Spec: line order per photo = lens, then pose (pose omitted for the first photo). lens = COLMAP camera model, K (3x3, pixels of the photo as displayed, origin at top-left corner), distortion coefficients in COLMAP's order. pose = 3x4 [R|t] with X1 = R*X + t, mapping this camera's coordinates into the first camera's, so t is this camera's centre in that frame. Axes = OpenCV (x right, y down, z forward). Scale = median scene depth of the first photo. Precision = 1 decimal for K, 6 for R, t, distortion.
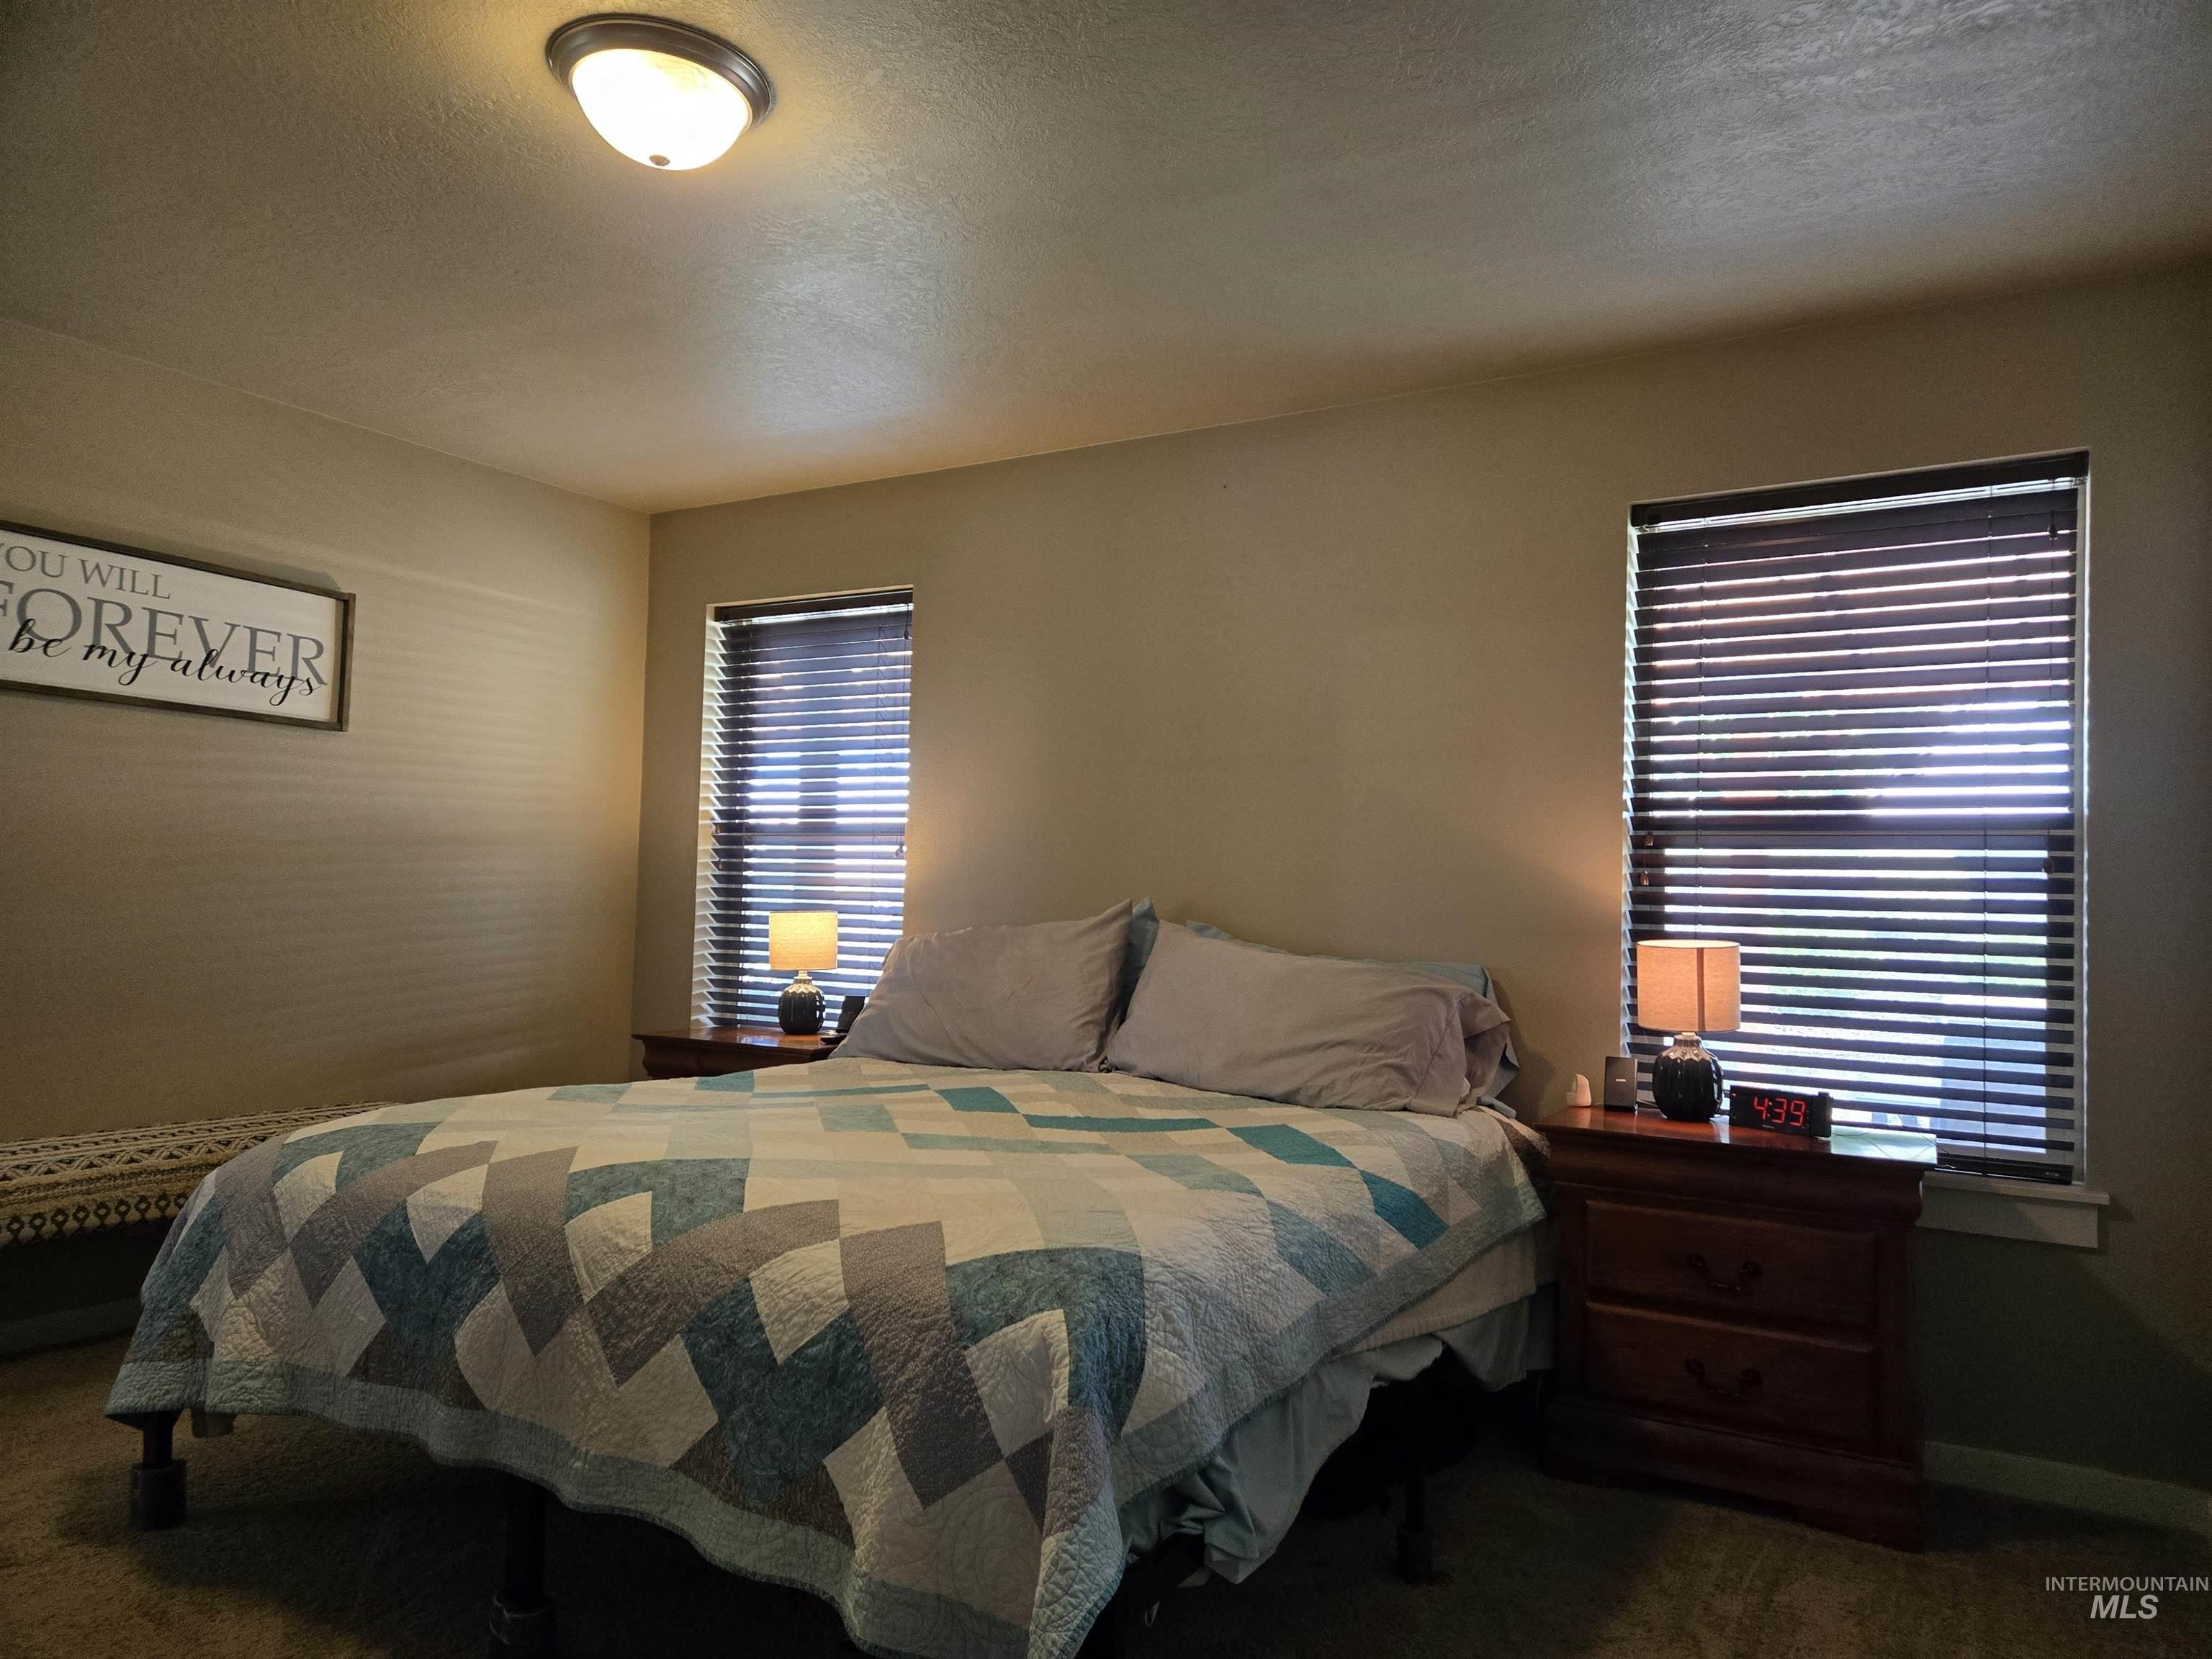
lens RADIAL K [[1463.3, 0, 1117.2], [0, 1463.3, 833.4], [0, 0, 1]] dist [0.087929, -0.075006]
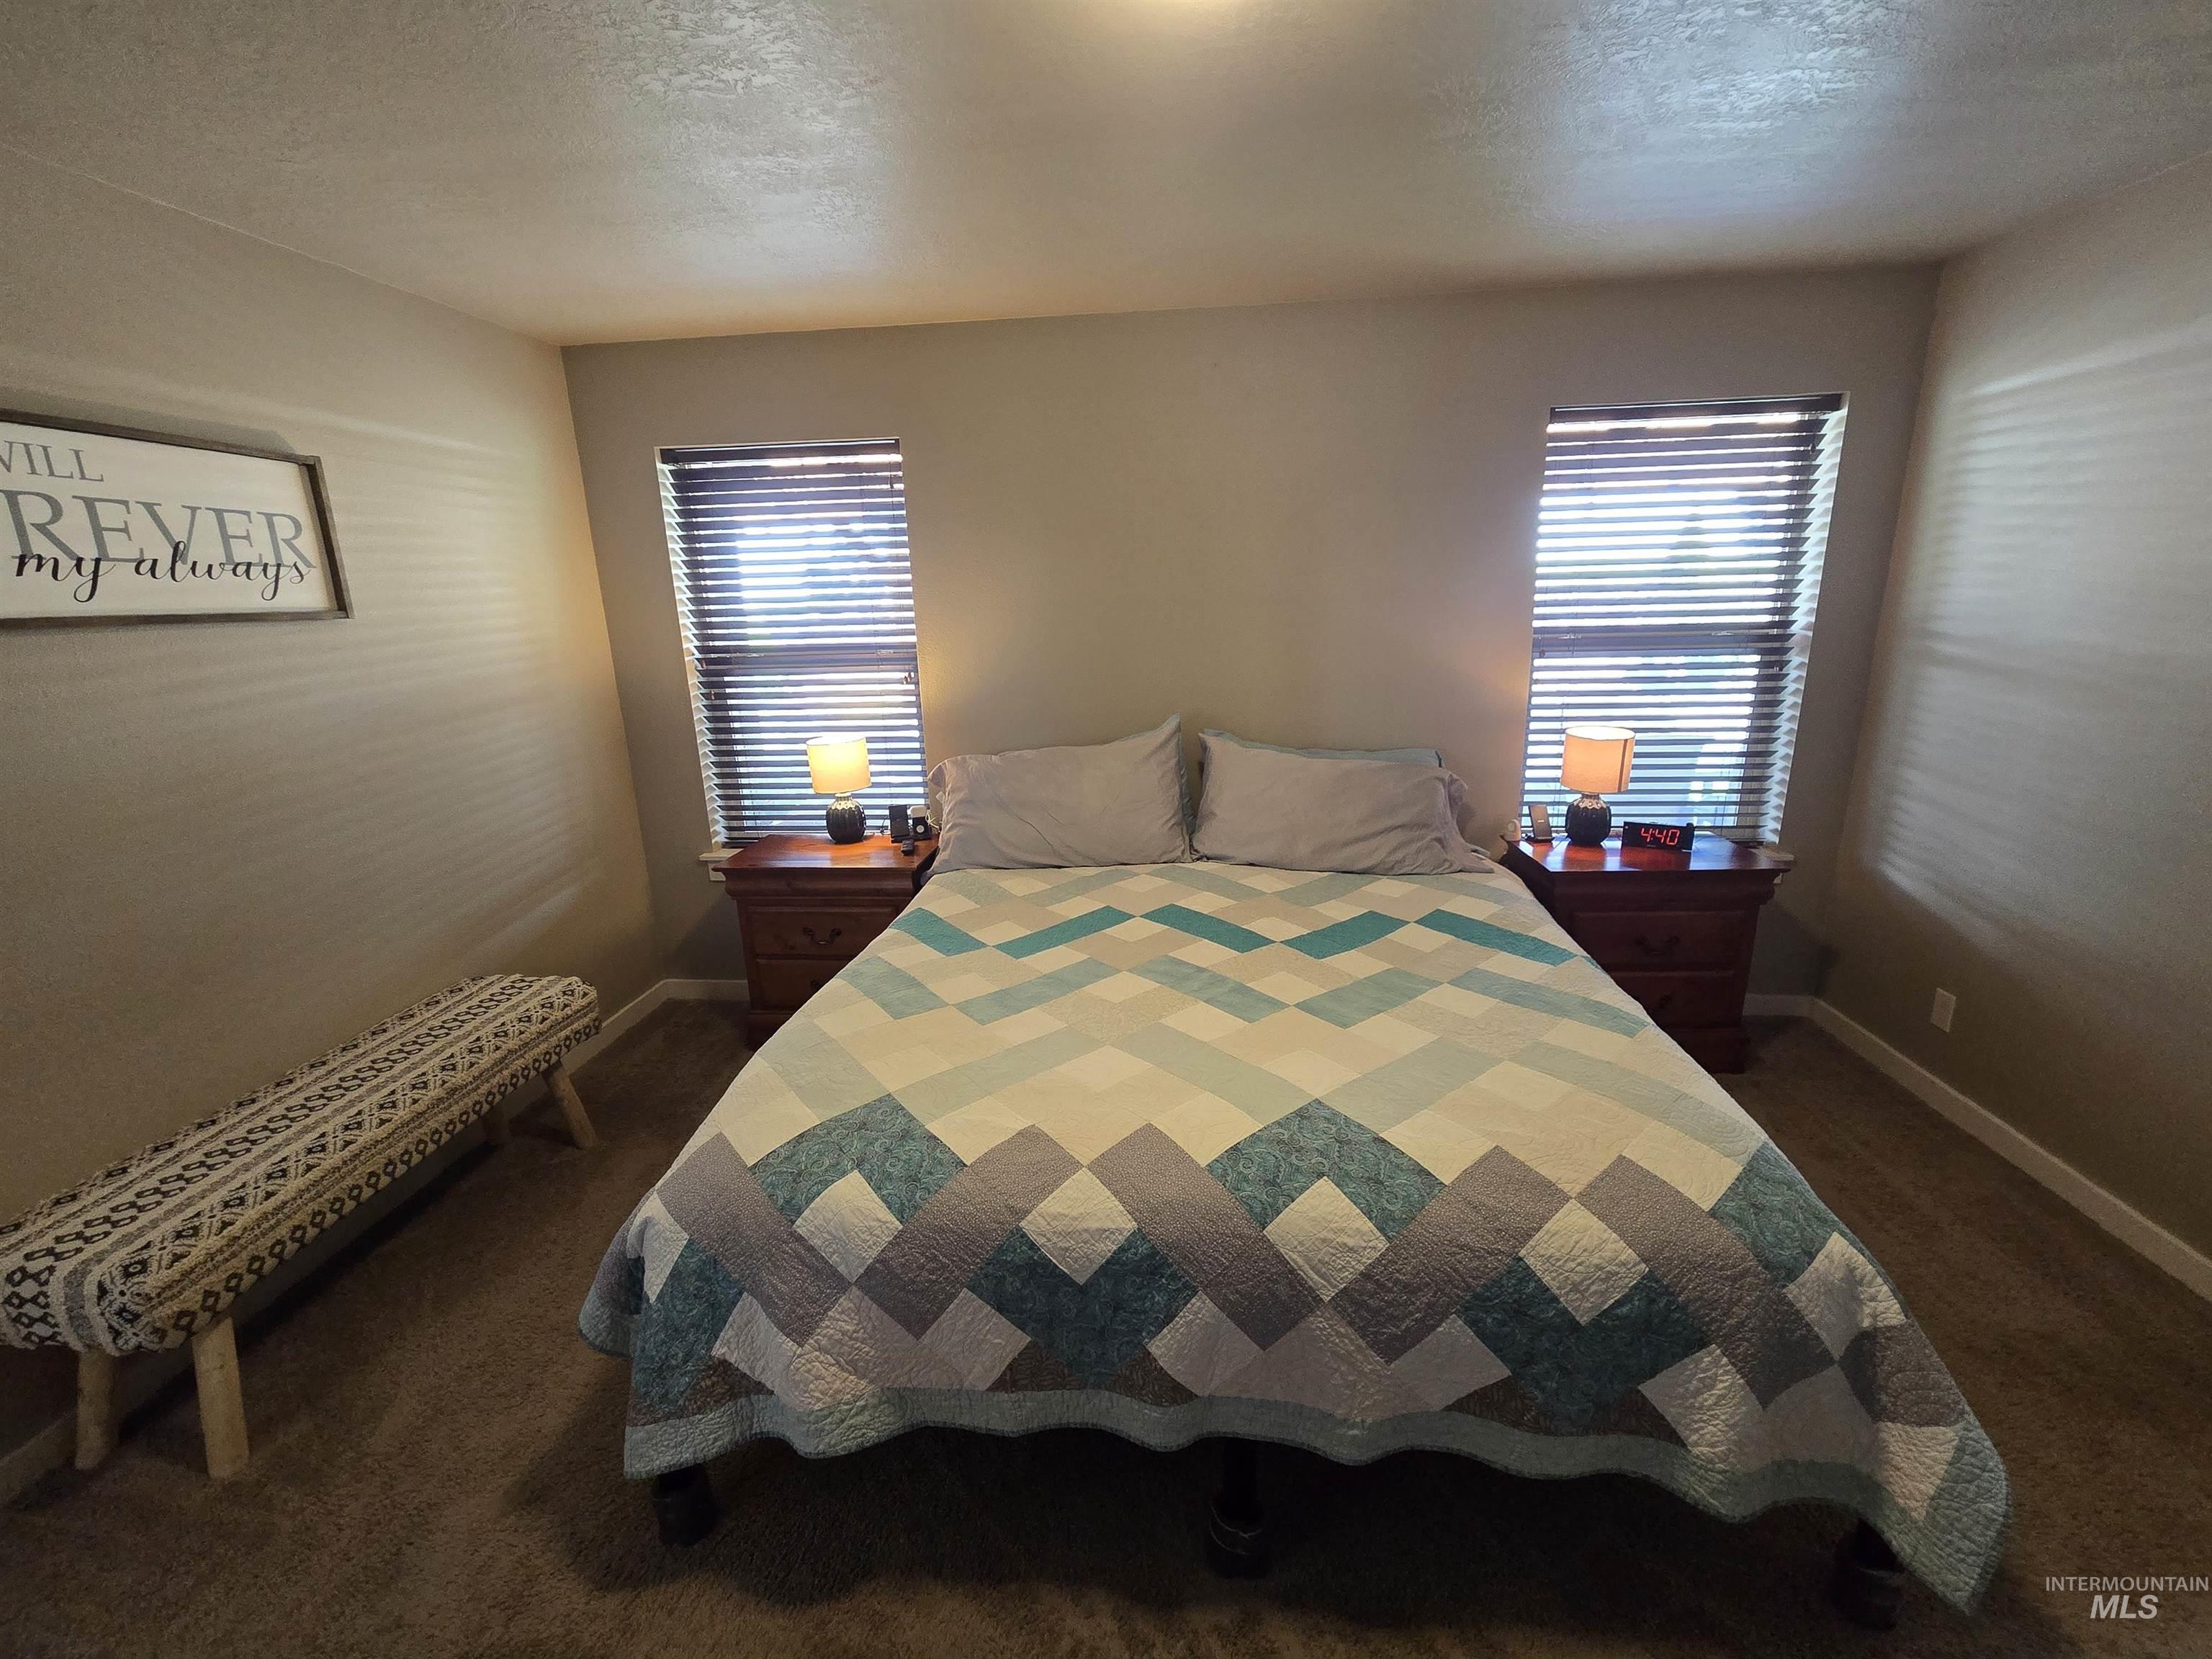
lens RADIAL K [[906.3, 0, 1105.8], [0, 906.3, 814.3], [0, 0, 1]] dist [-0.001791, 0.000469]
pose [[0.901995, -0.155386, 0.402817, -0.463891], [0.033251, 0.955221, 0.294020, -0.137204], [-0.430465, -0.251810, 0.866771, 0.394086]]
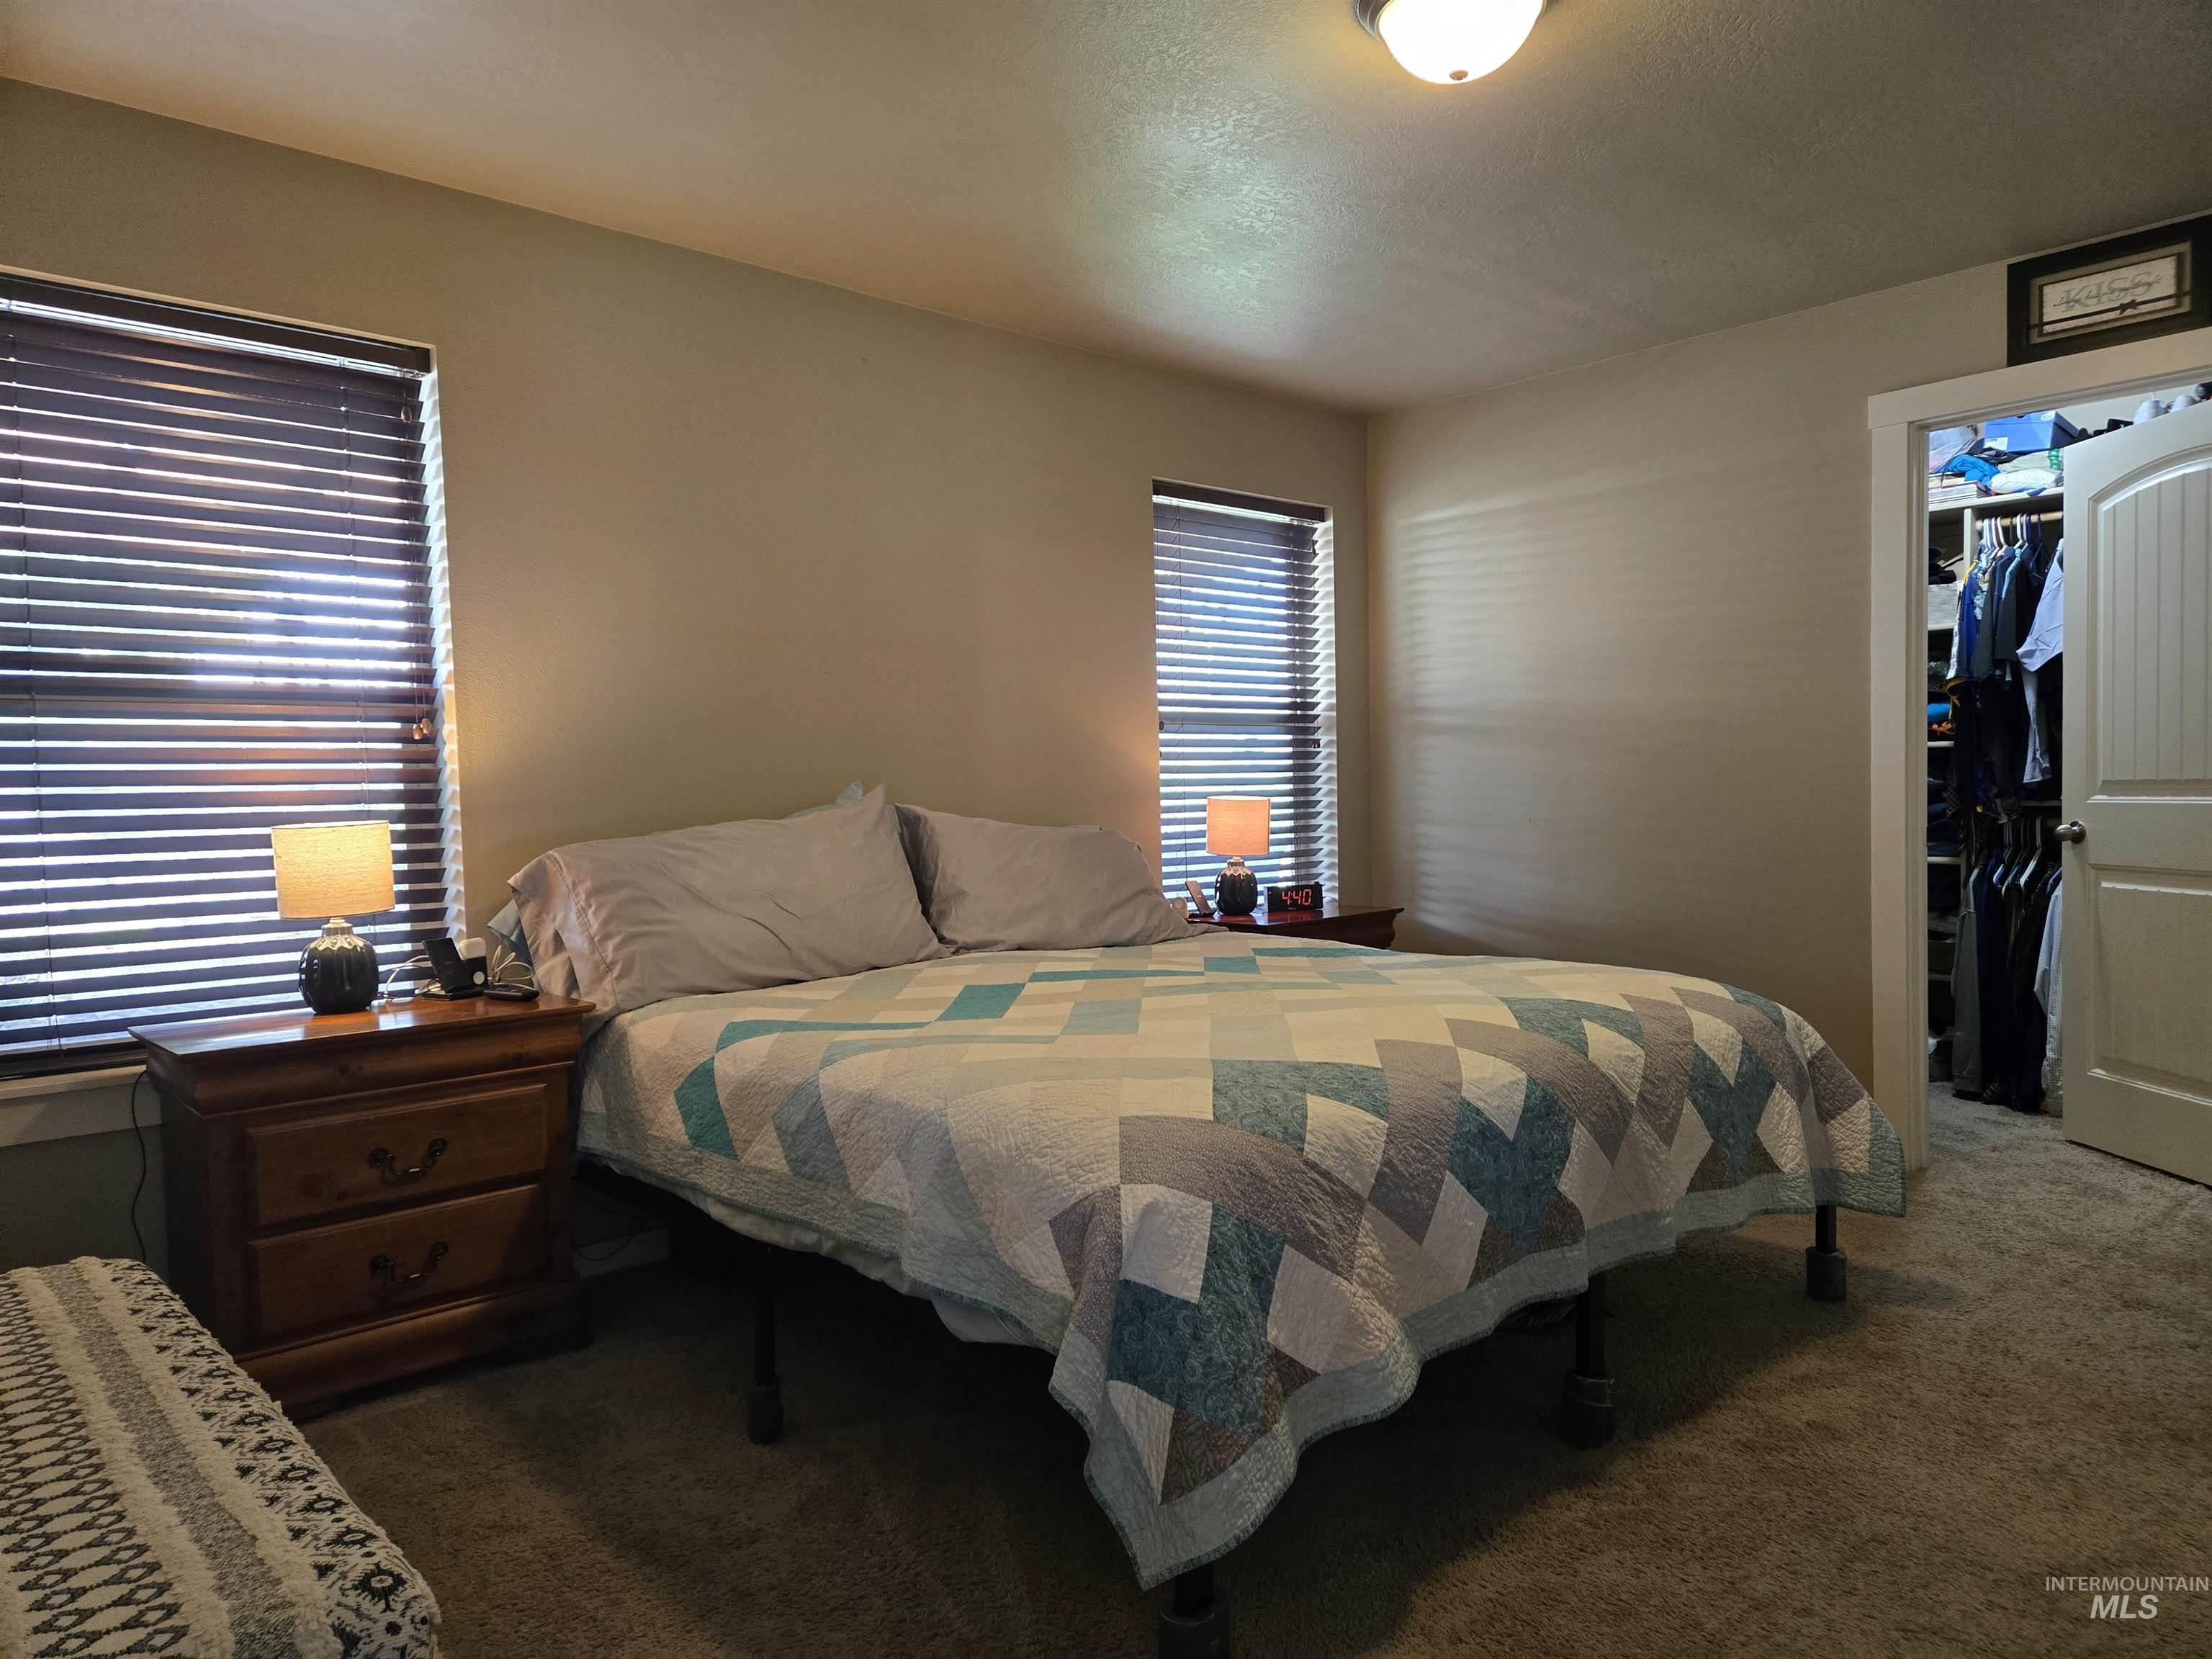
lens RADIAL K [[1466.5, 0, 1106.8], [0, 1466.5, 849.9], [0, 0, 1]] dist [0.085295, -0.072683]
pose [[0.285608, -0.073298, 0.955539, -1.081463], [-0.017339, 0.996512, 0.081624, 0.007797], [-0.958190, -0.039881, 0.283341, 0.711561]]
